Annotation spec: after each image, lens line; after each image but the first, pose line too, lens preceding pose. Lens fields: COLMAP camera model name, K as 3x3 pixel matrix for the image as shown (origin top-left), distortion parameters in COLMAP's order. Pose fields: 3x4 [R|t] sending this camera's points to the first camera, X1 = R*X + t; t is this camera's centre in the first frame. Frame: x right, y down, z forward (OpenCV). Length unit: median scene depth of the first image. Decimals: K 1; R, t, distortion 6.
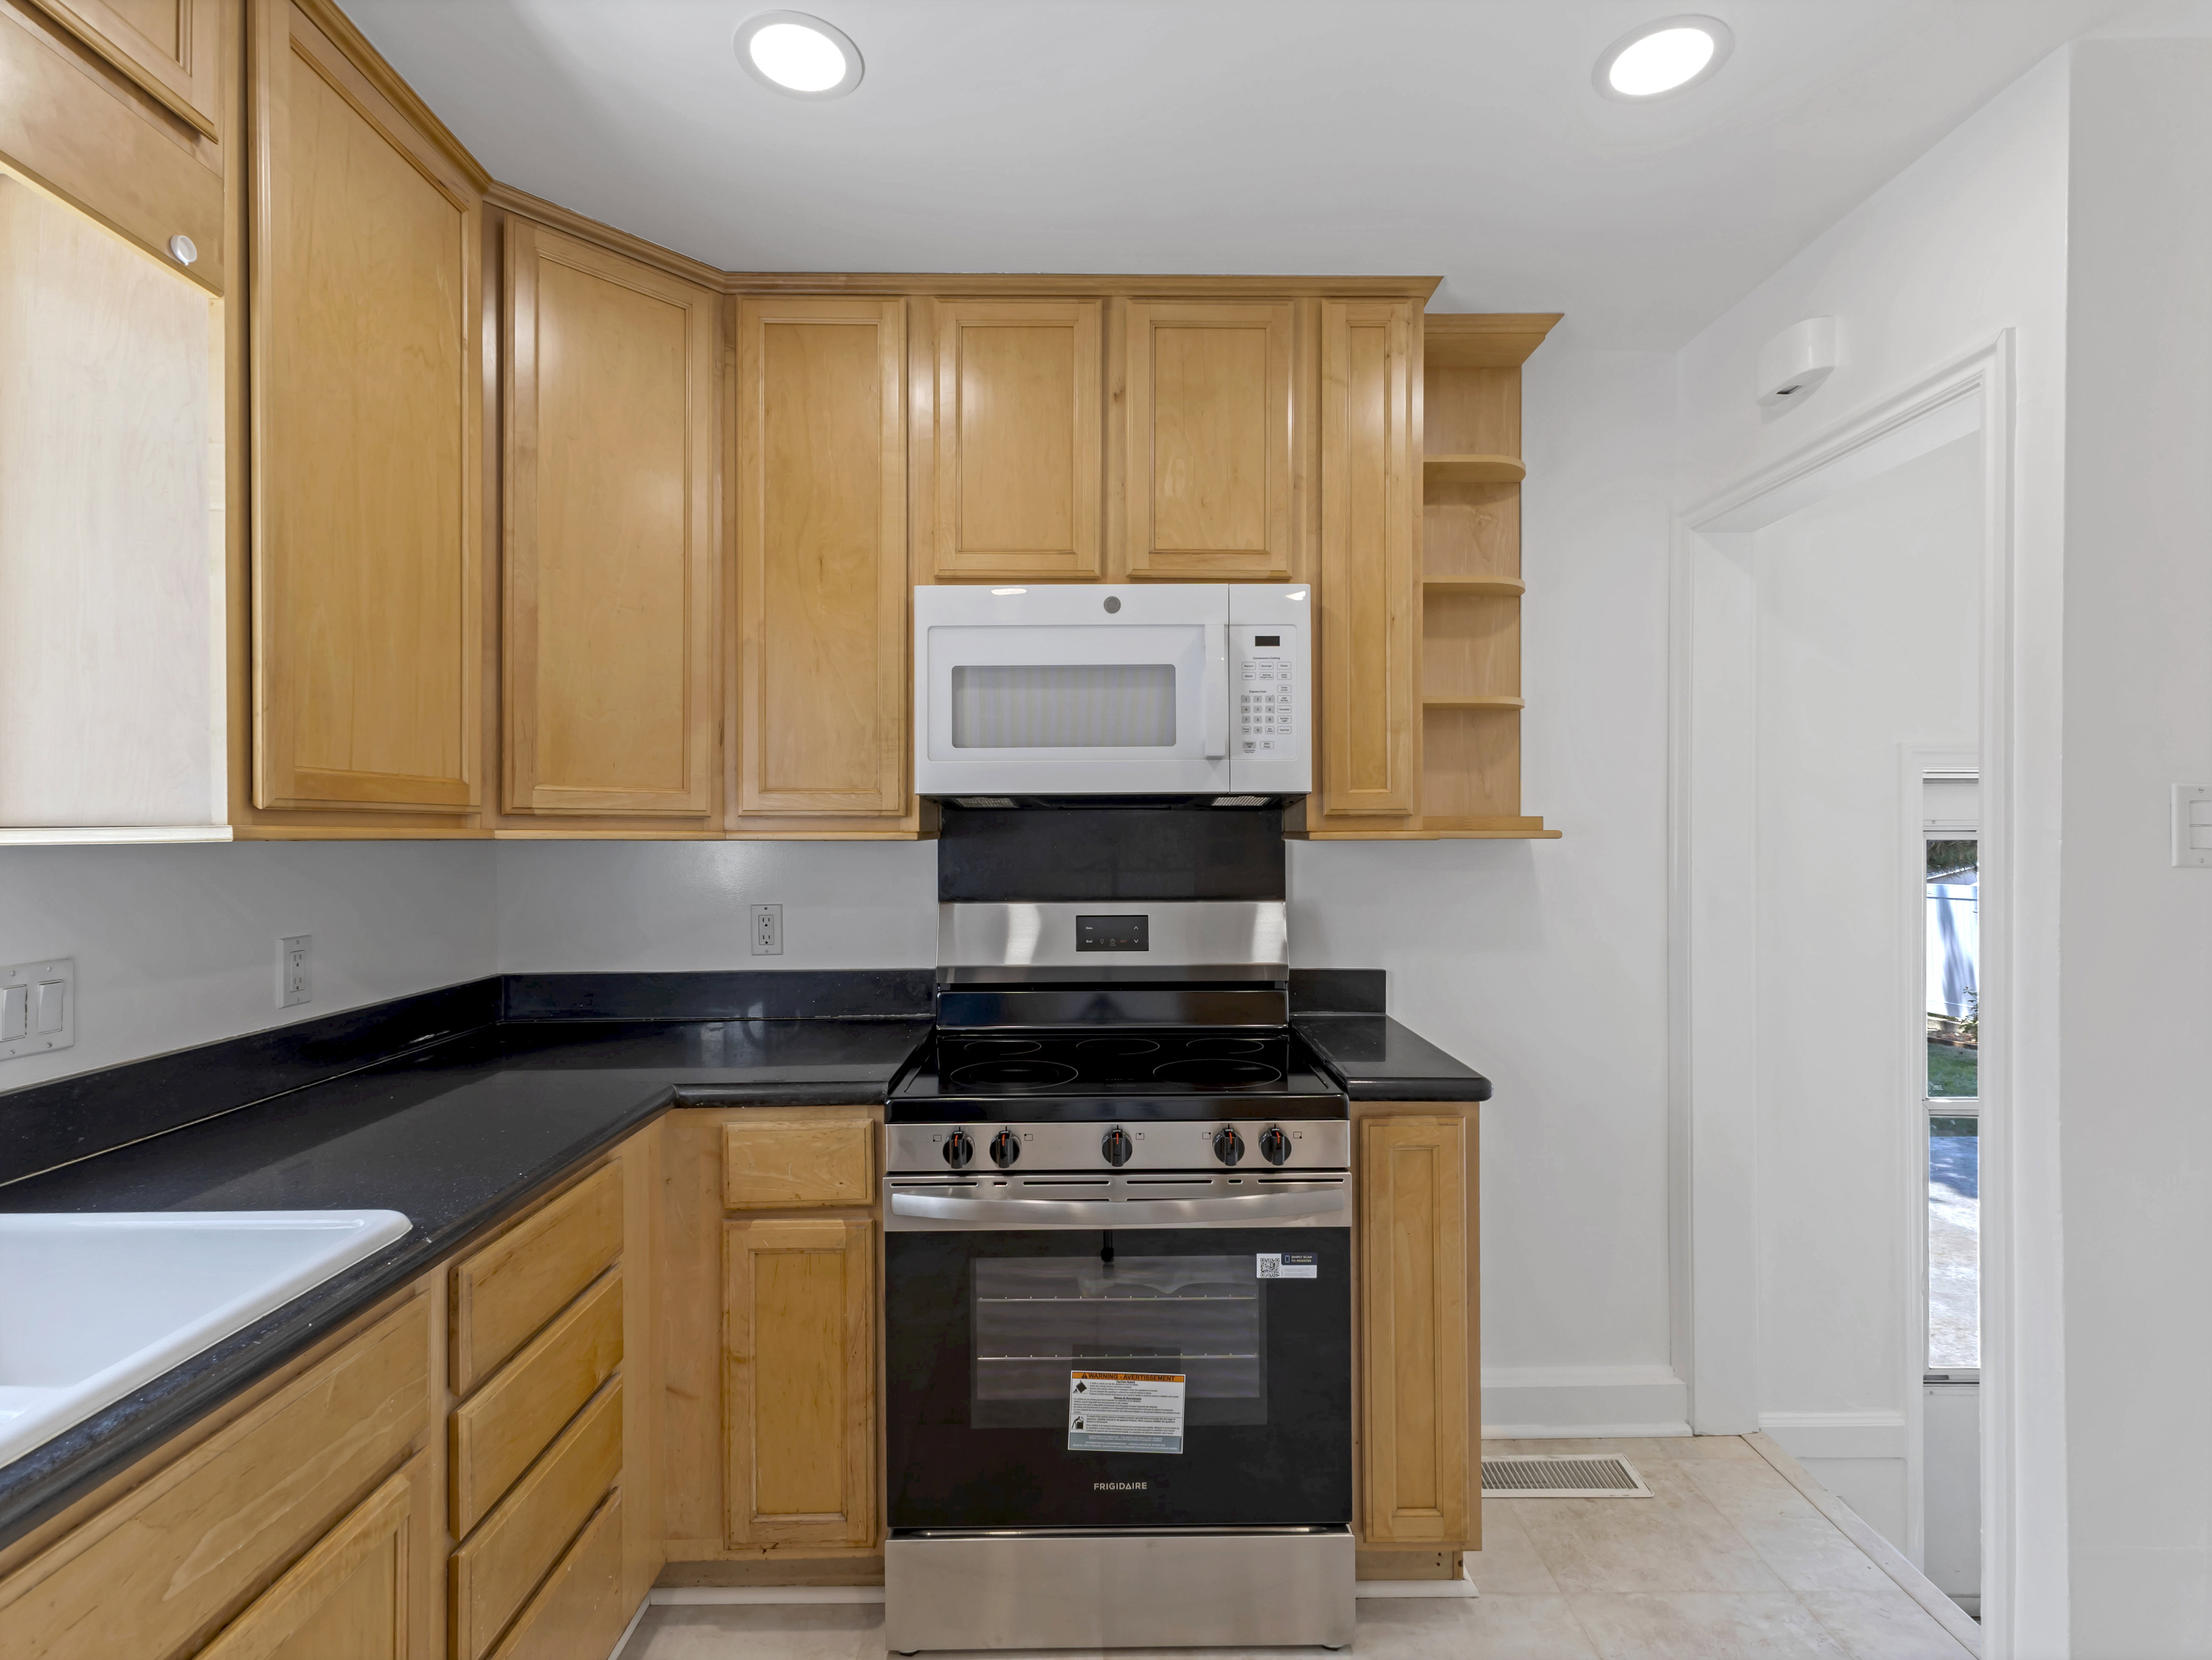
lens RADIAL K [[1078.9, 0, 1106.6], [0, 1078.9, 823.0], [0, 0, 1]] dist [0.002521, 0.000360]
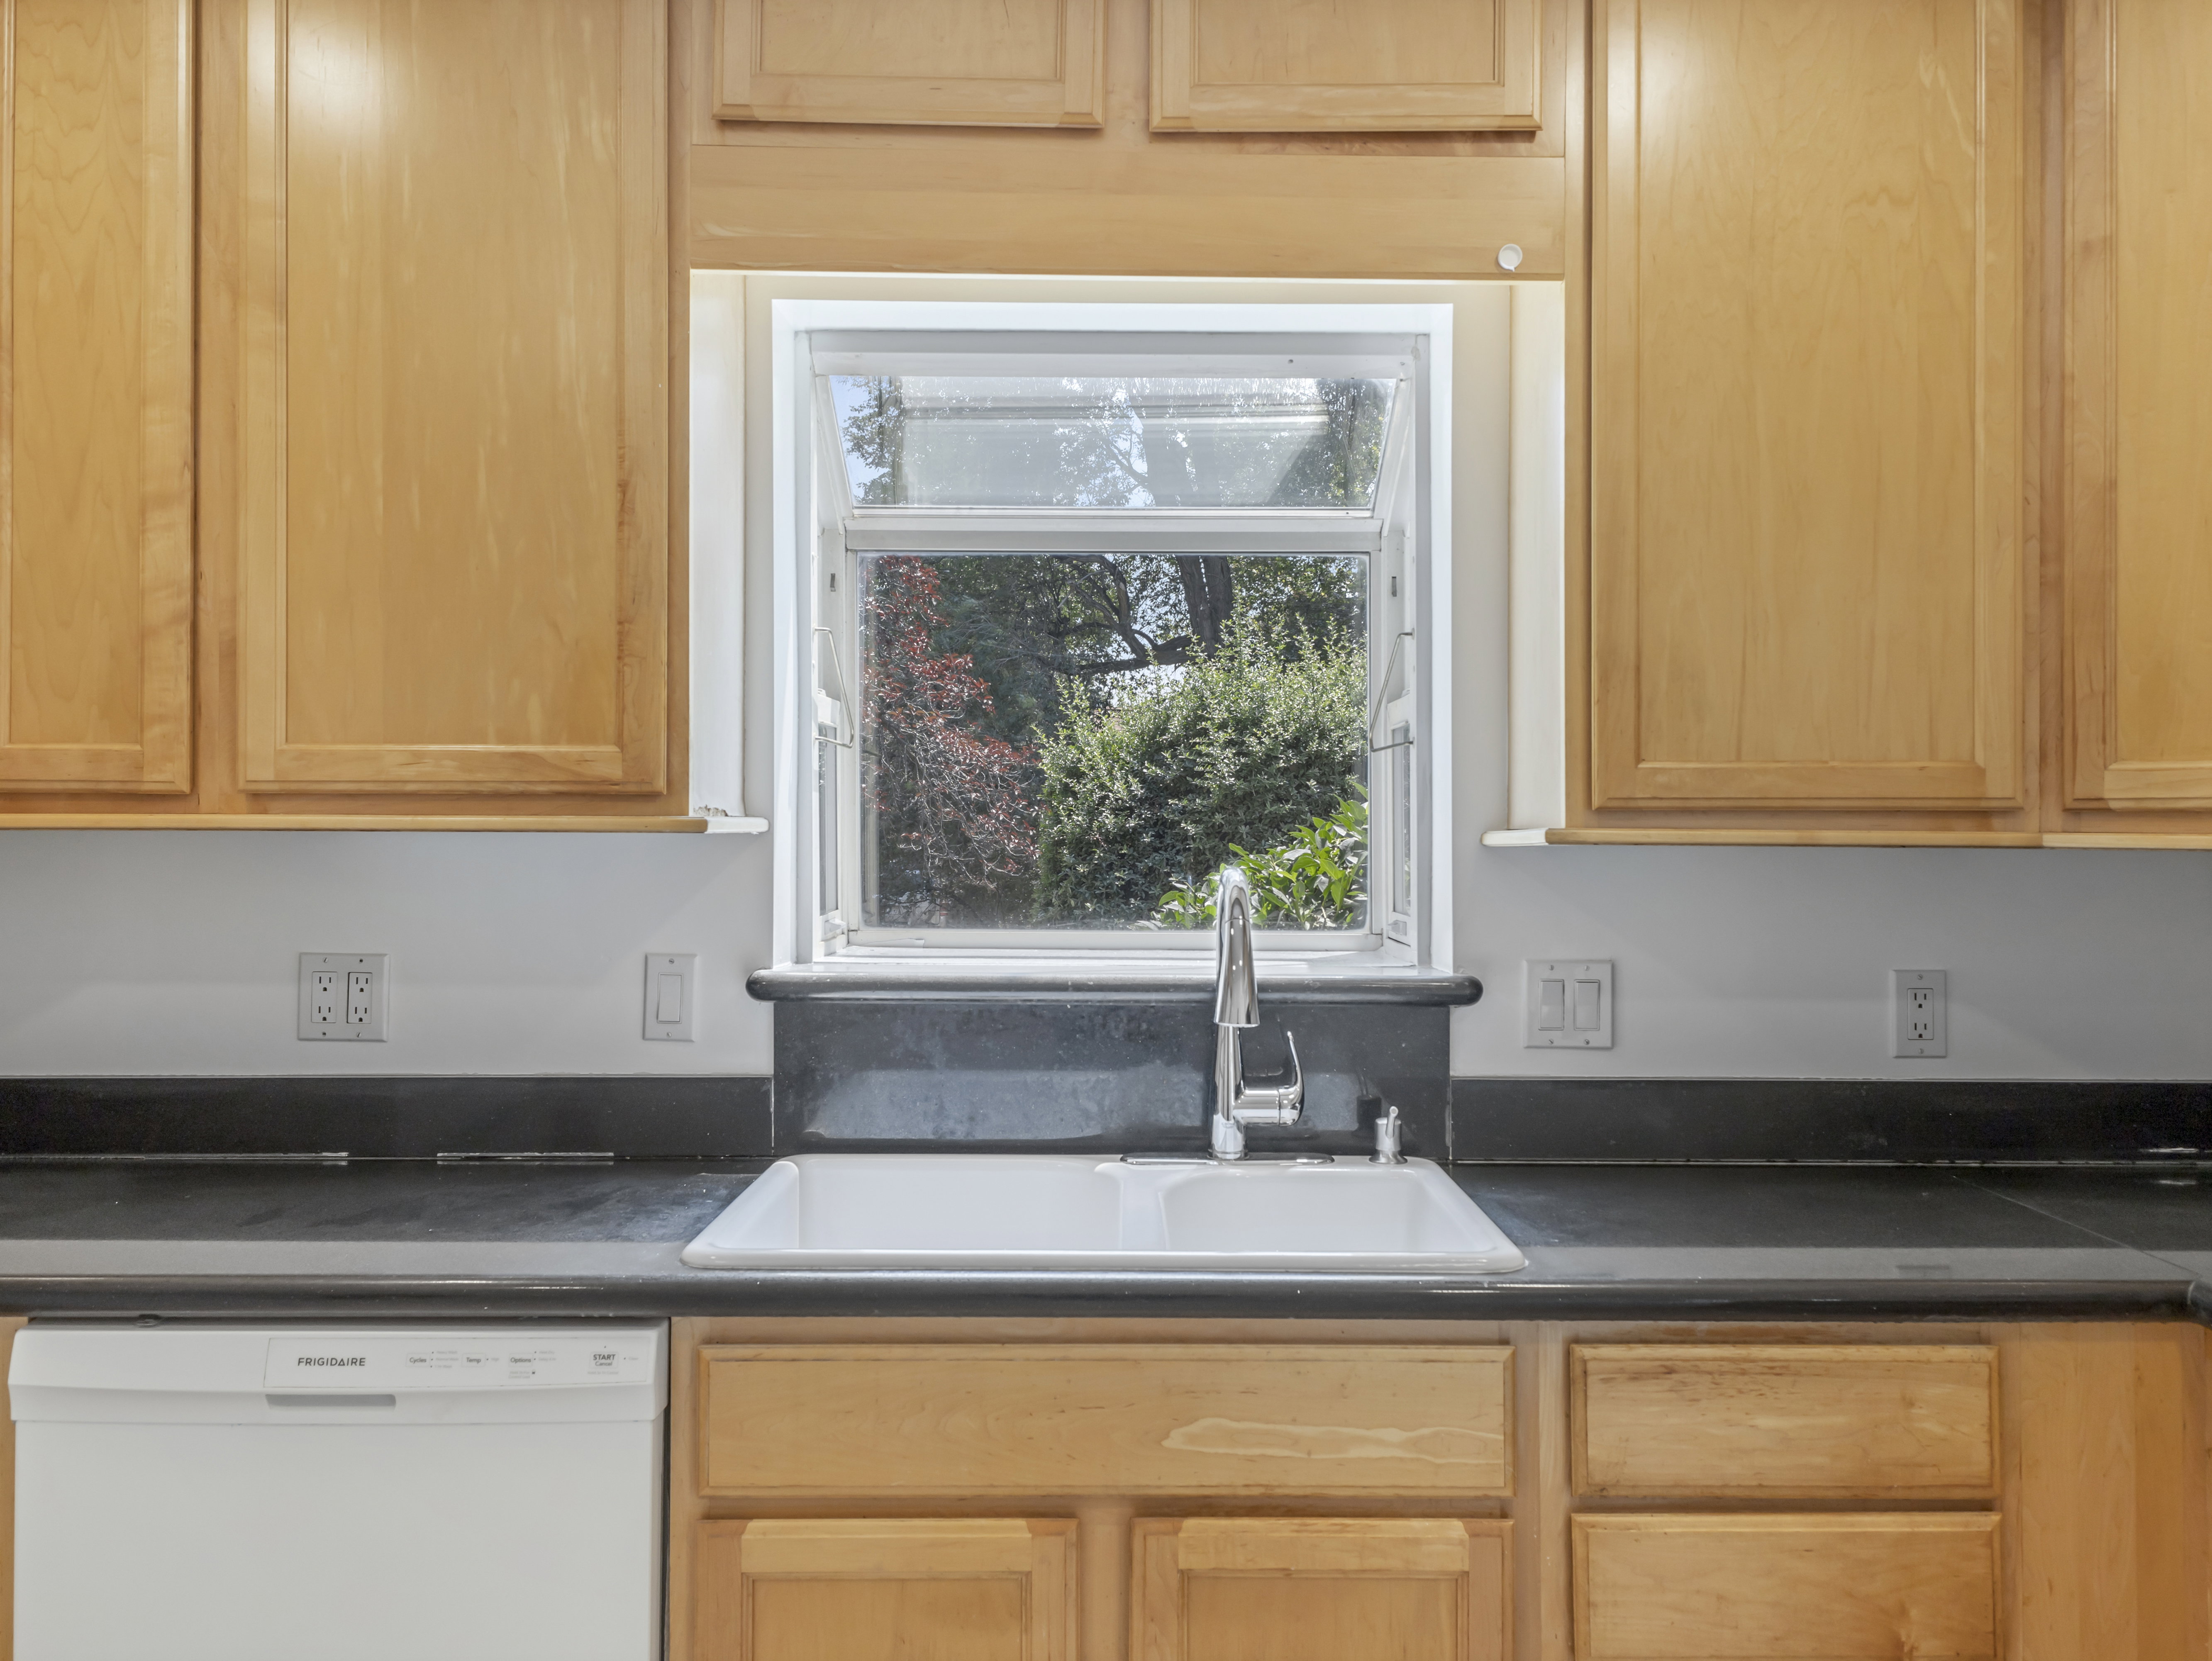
lens RADIAL K [[1652.4, 0, 1104.9], [0, 1652.4, 838.8], [0, 0, 1]] dist [0.005165, 0.001573]
pose [[-0.009217, -0.002933, -0.999953, 0.478456], [0.003237, 0.999990, -0.002963, 0.011445], [0.999952, -0.003264, -0.009207, 0.440311]]
